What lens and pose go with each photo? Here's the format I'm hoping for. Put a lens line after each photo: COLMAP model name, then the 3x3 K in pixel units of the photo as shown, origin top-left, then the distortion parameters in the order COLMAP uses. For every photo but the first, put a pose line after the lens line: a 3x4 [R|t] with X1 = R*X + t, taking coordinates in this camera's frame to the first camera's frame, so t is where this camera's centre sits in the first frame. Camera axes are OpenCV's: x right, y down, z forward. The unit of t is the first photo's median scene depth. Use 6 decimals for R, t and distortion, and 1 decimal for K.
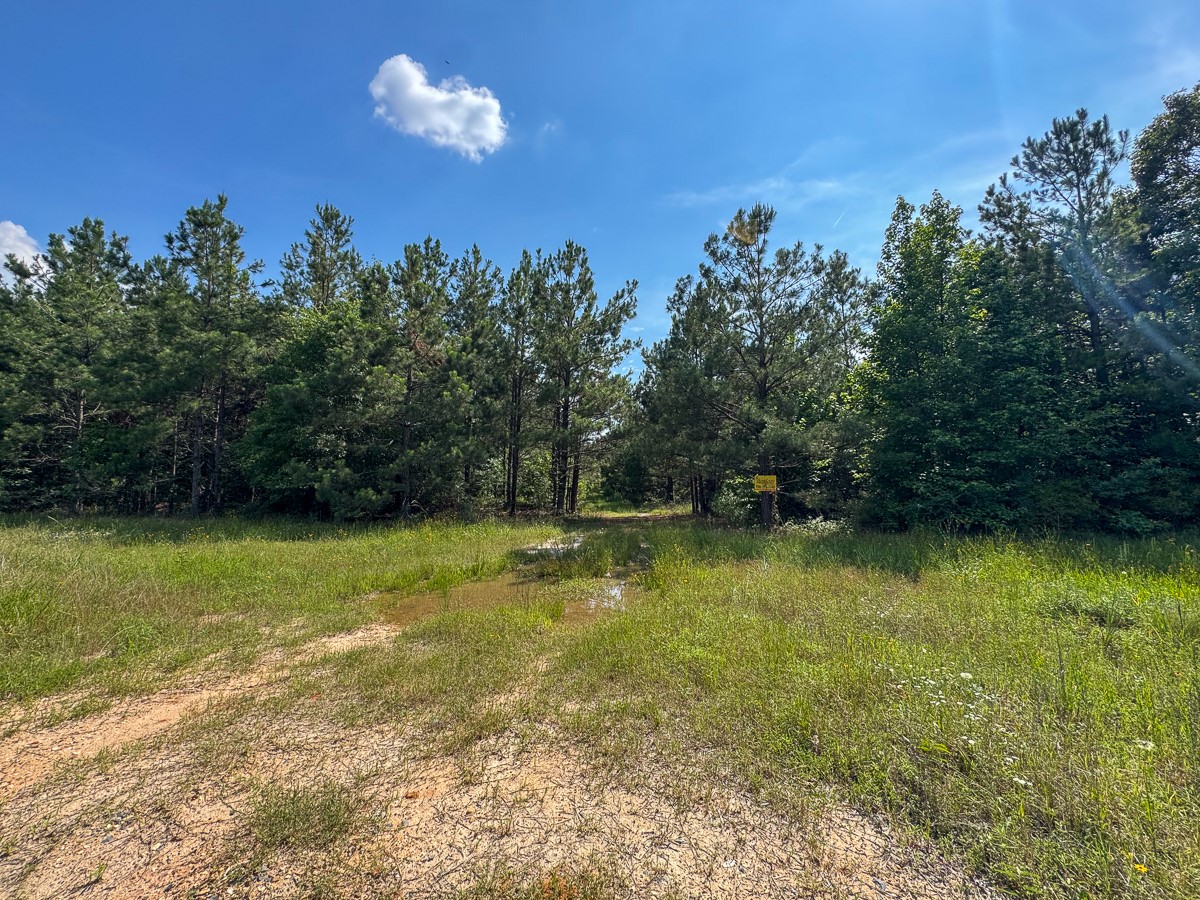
lens RADIAL K [[484.9, 0, 605.6], [0, 484.9, 447.2], [0, 0, 1]] dist [-0.000801, -0.000292]
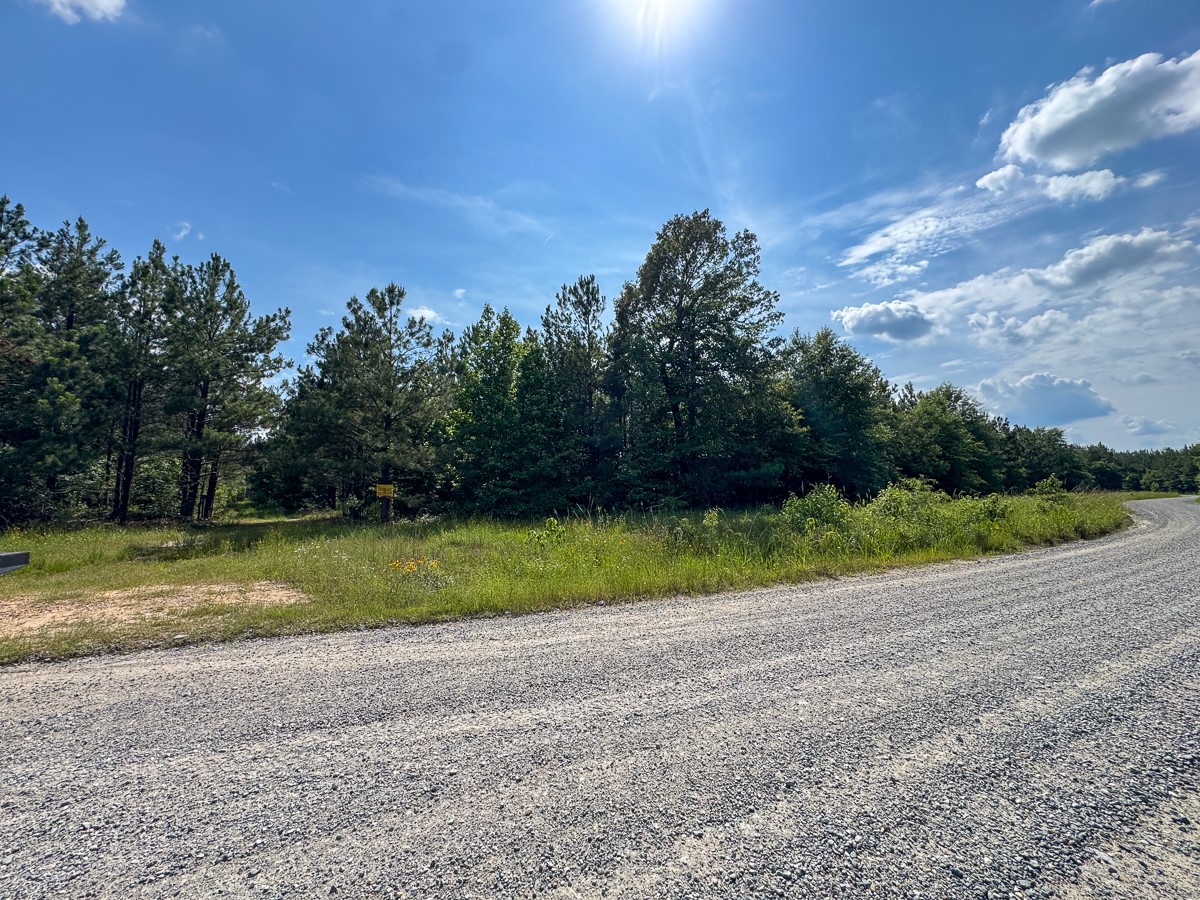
lens RADIAL K [[484.9, 0, 605.6], [0, 484.9, 447.2], [0, 0, 1]] dist [-0.000801, -0.000292]
pose [[0.823142, 0.045075, 0.566044, 0.043359], [-0.038785, 0.998979, -0.023149, -0.026784], [-0.566510, -0.002899, 0.824050, -0.323439]]
